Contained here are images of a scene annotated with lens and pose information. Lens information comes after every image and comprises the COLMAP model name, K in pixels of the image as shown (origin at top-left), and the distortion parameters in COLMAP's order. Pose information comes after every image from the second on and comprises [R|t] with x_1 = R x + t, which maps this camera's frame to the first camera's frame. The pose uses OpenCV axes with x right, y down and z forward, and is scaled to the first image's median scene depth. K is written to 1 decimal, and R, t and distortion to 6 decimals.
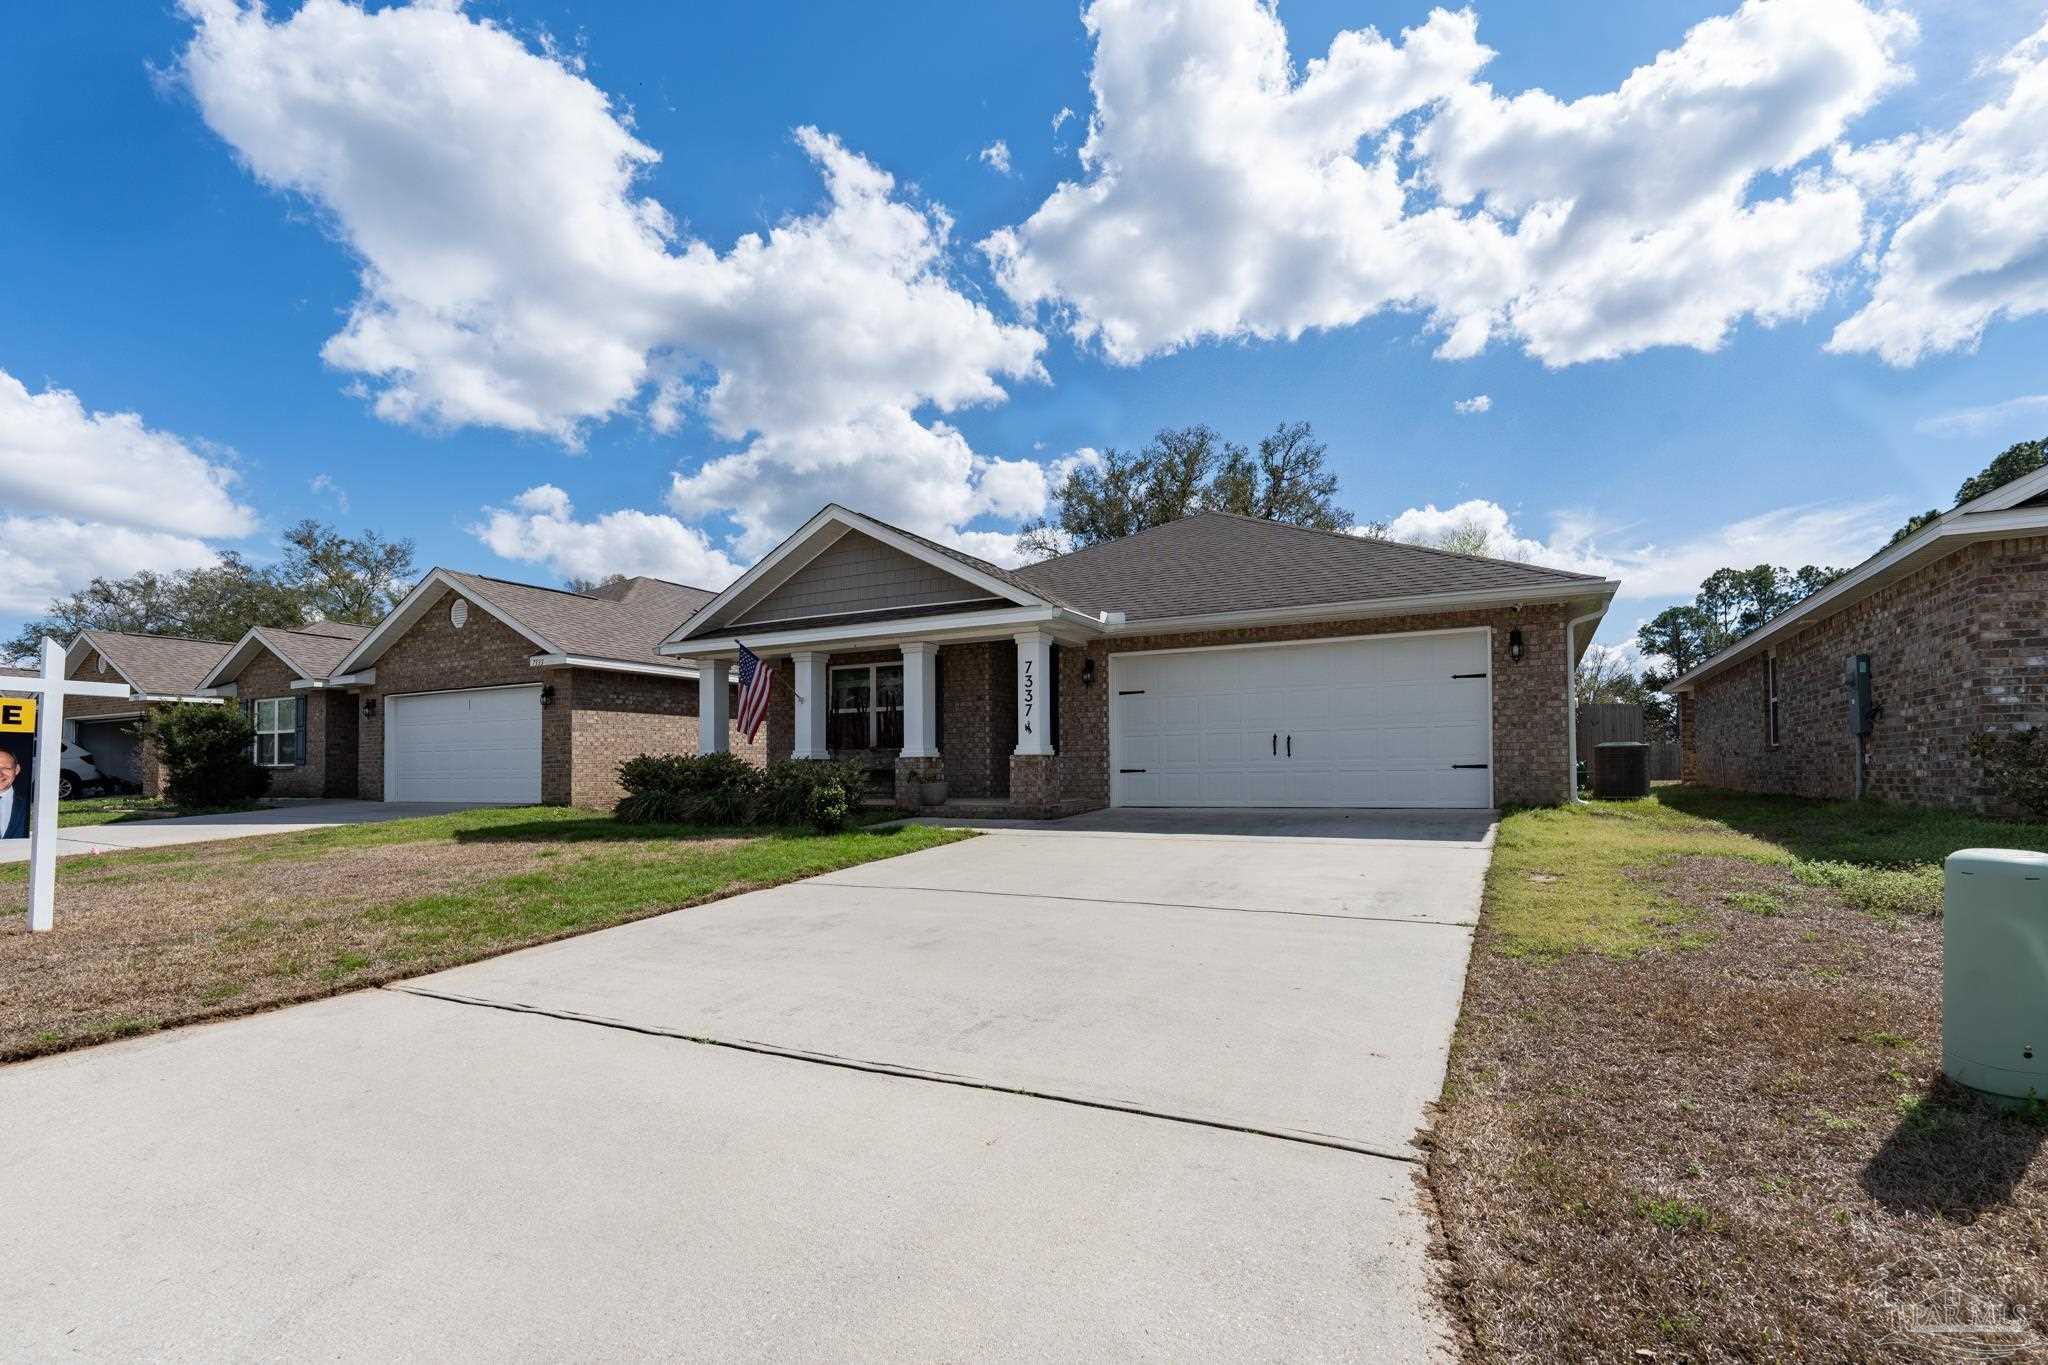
lens RADIAL K [[925.2, 0, 1025.6], [0, 925.2, 743.7], [0, 0, 1]] dist [-0.003293, -0.000361]
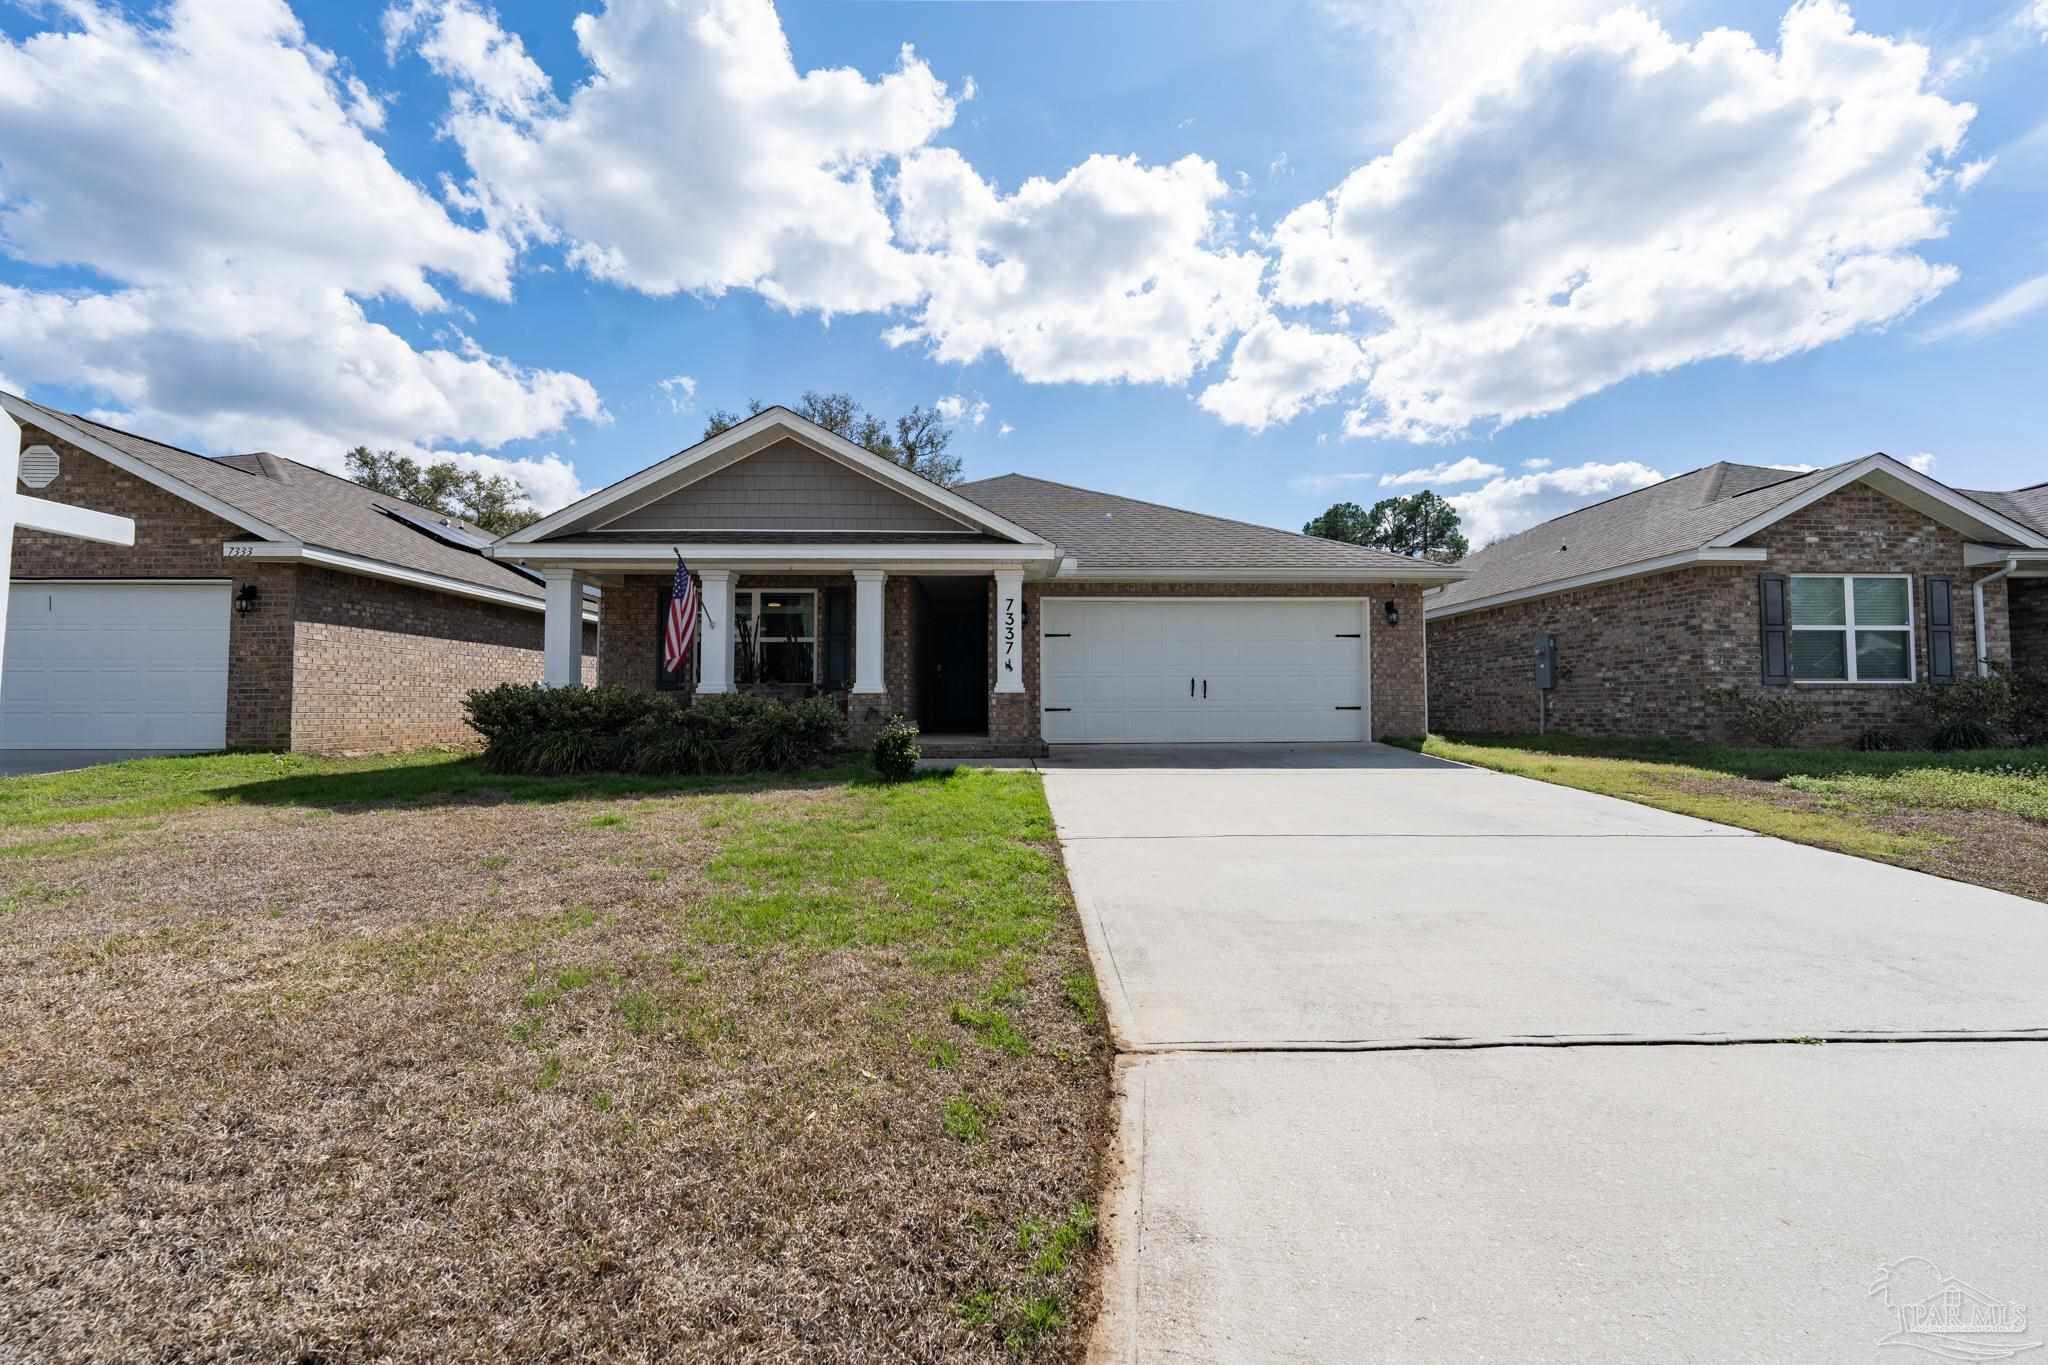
lens RADIAL K [[824.1, 0, 1033.9], [0, 824.1, 674.8], [0, 0, 1]] dist [-0.001099, -0.000038]
pose [[0.880146, 0.027131, 0.473927, -0.356144], [-0.021073, 0.999614, -0.018089, 0.007365], [-0.474235, 0.005934, 0.880378, 0.187166]]
